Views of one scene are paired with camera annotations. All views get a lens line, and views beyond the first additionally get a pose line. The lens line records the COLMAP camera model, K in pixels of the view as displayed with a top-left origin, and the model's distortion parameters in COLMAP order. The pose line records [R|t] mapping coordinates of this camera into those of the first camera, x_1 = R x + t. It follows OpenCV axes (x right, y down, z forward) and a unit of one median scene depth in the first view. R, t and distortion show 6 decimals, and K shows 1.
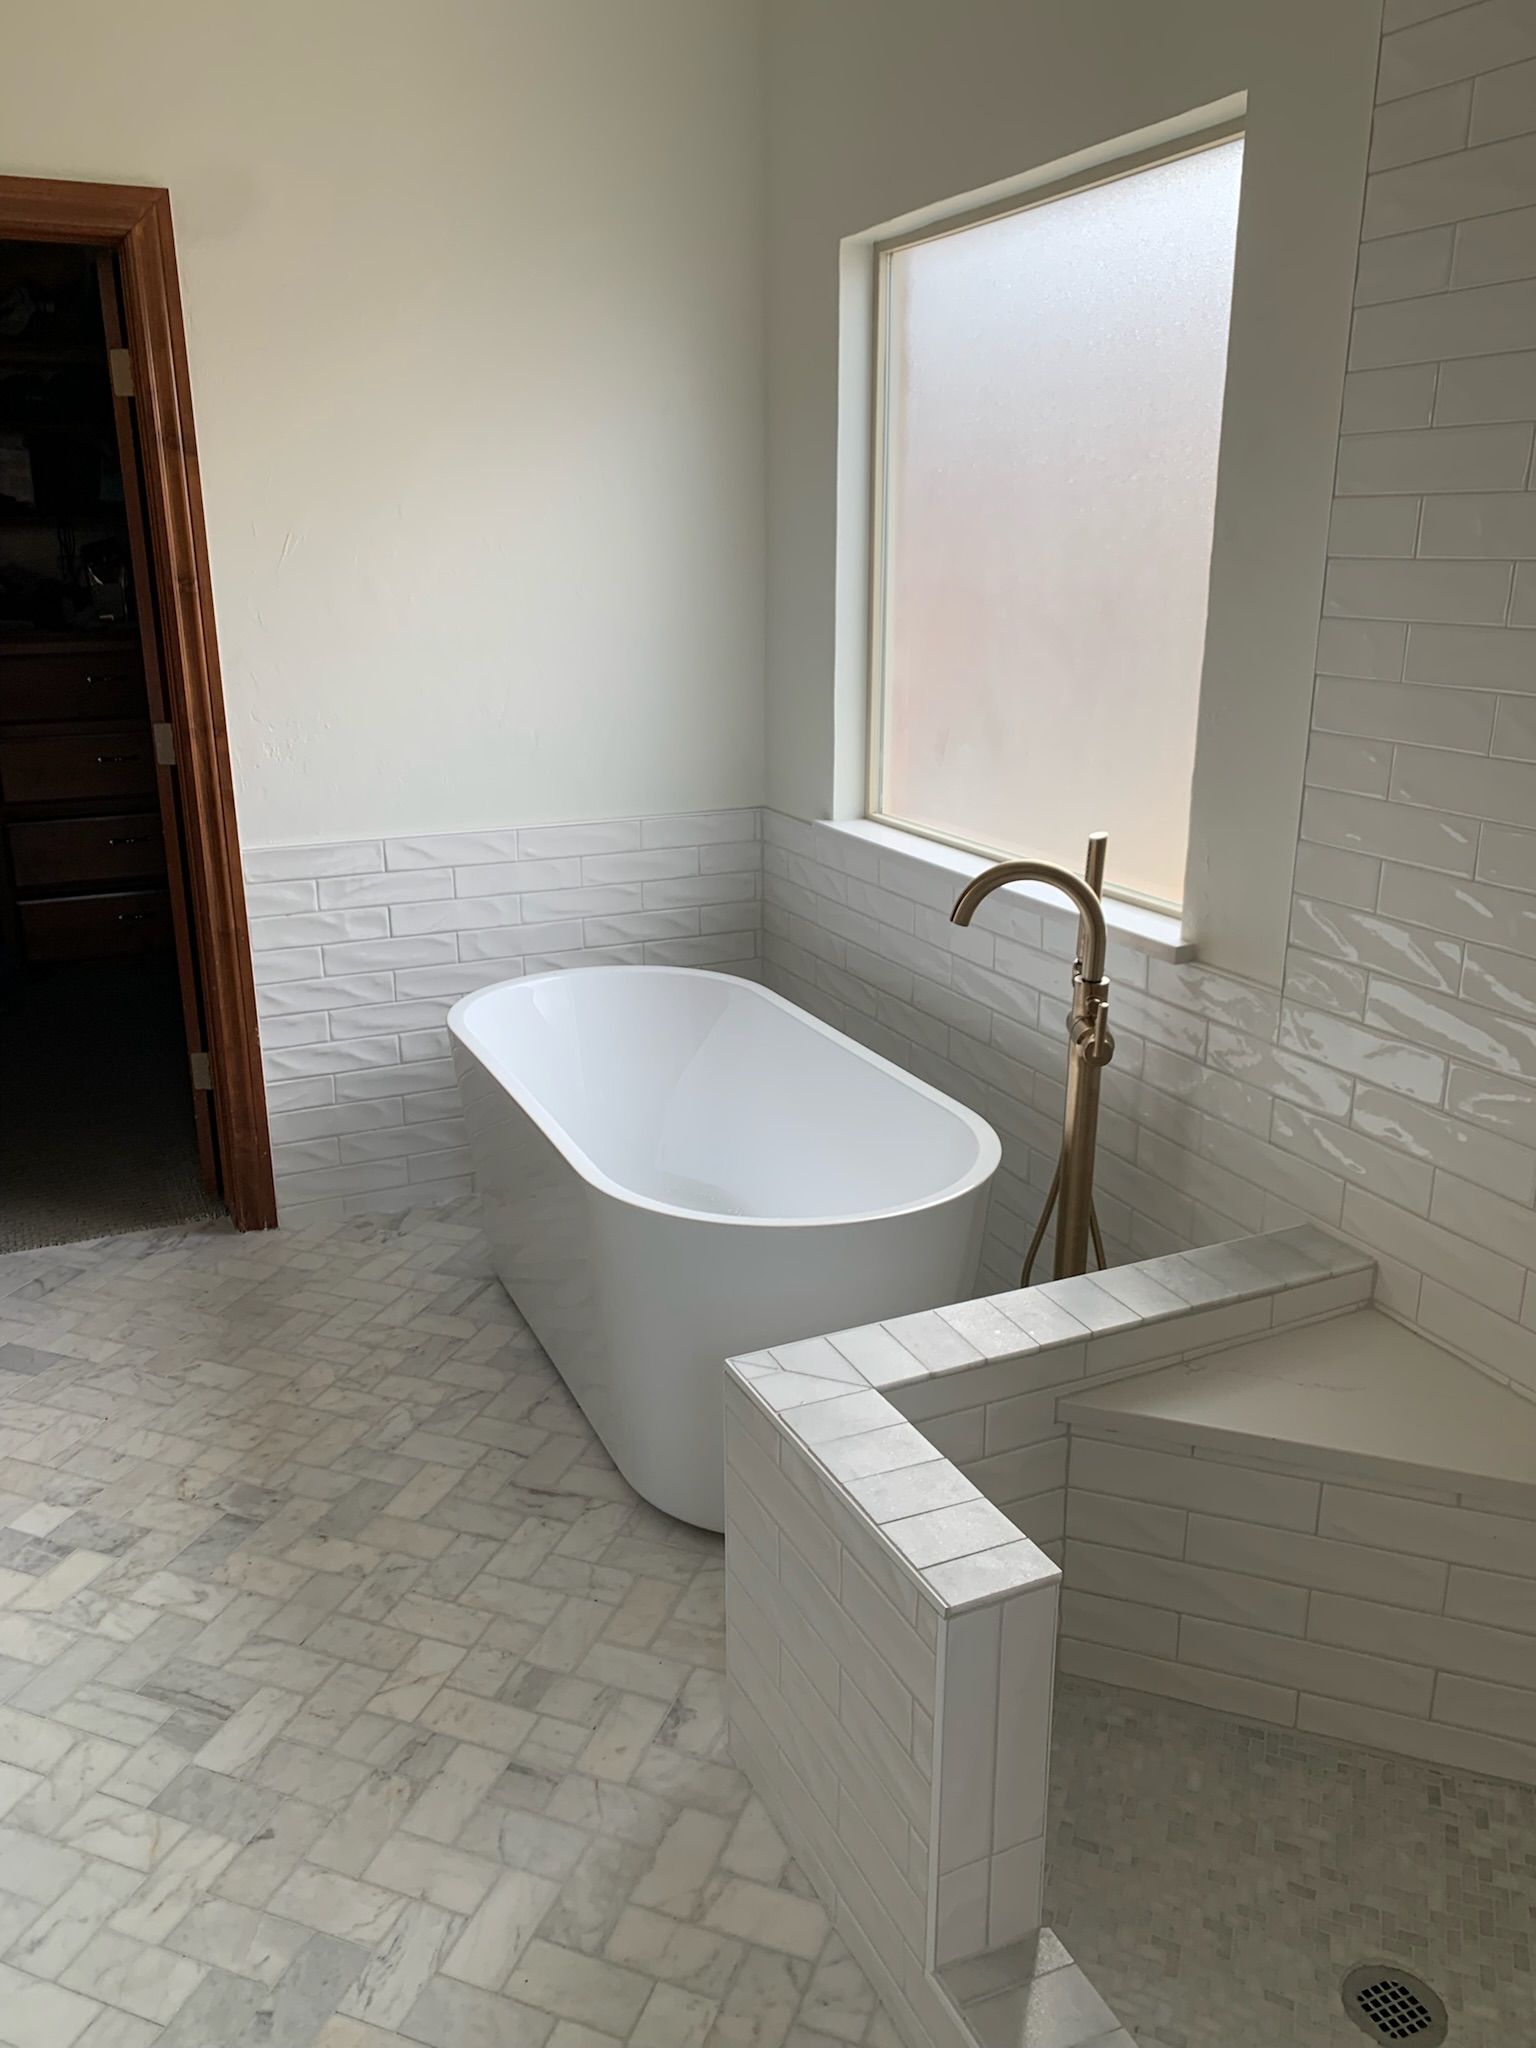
lens RADIAL K [[1578.0, 0, 748.8], [0, 1578.0, 1022.9], [0, 0, 1]] dist [-0.001033, 0.001323]
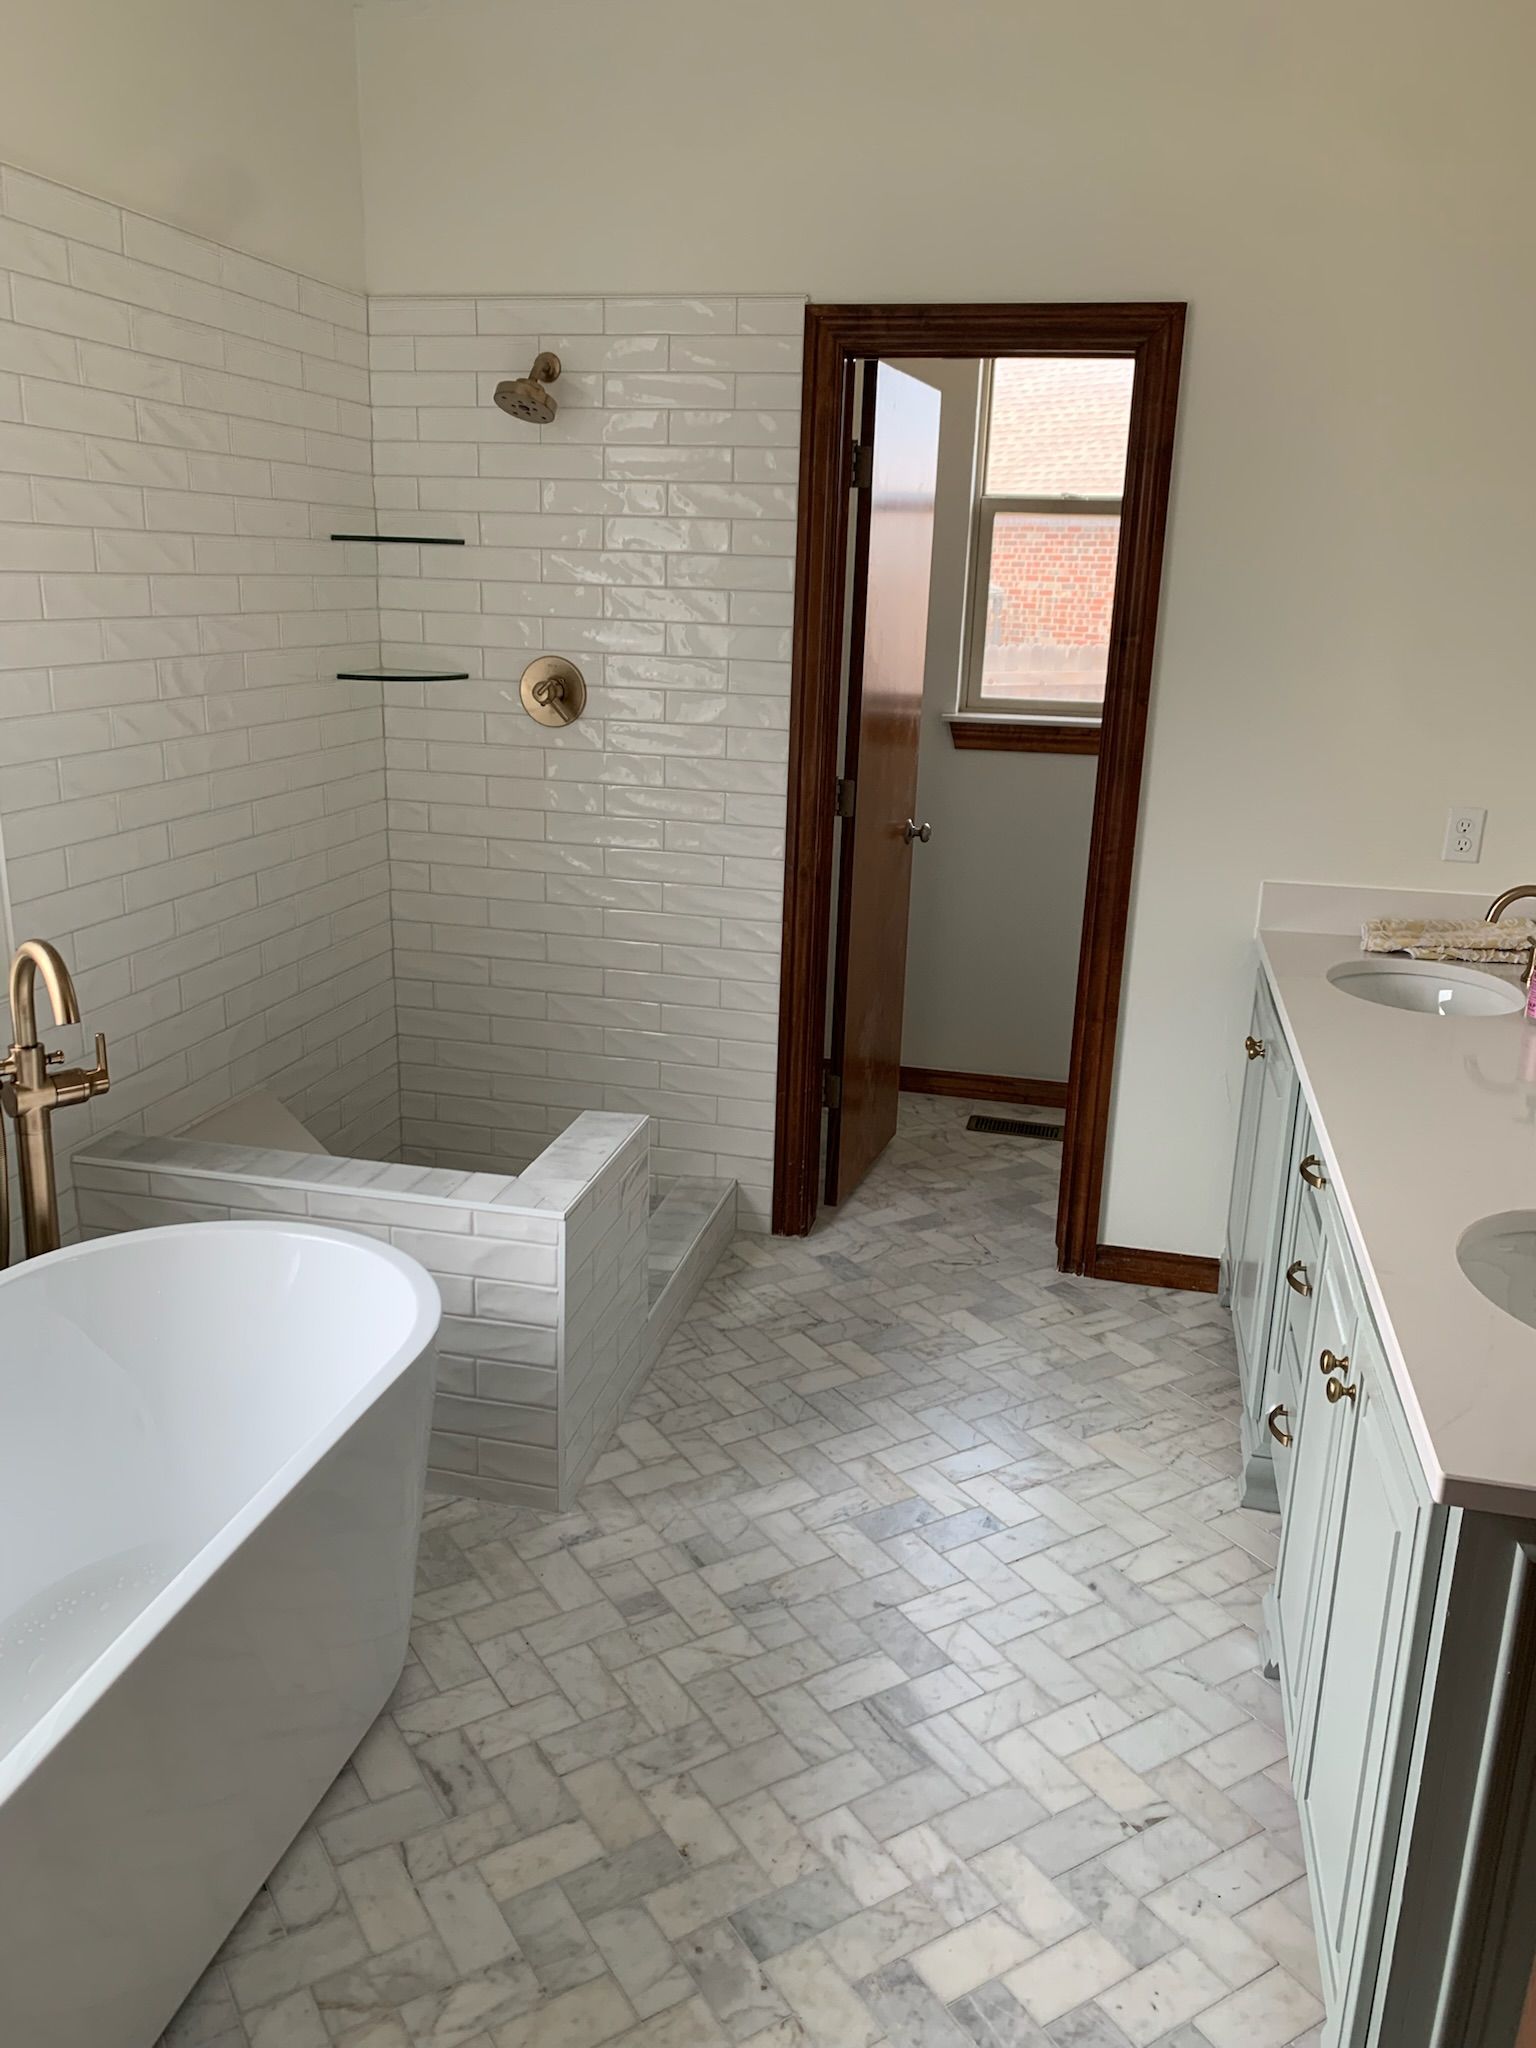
lens RADIAL K [[1578.0, 0, 794.7], [0, 1578.0, 977.3], [0, 0, 1]] dist [-0.001033, 0.001323]
pose [[-0.810799, -0.167030, 0.560987, -0.799268], [0.145756, 0.870613, 0.469881, -0.507676], [-0.566887, 0.462747, -0.681546, 1.504534]]
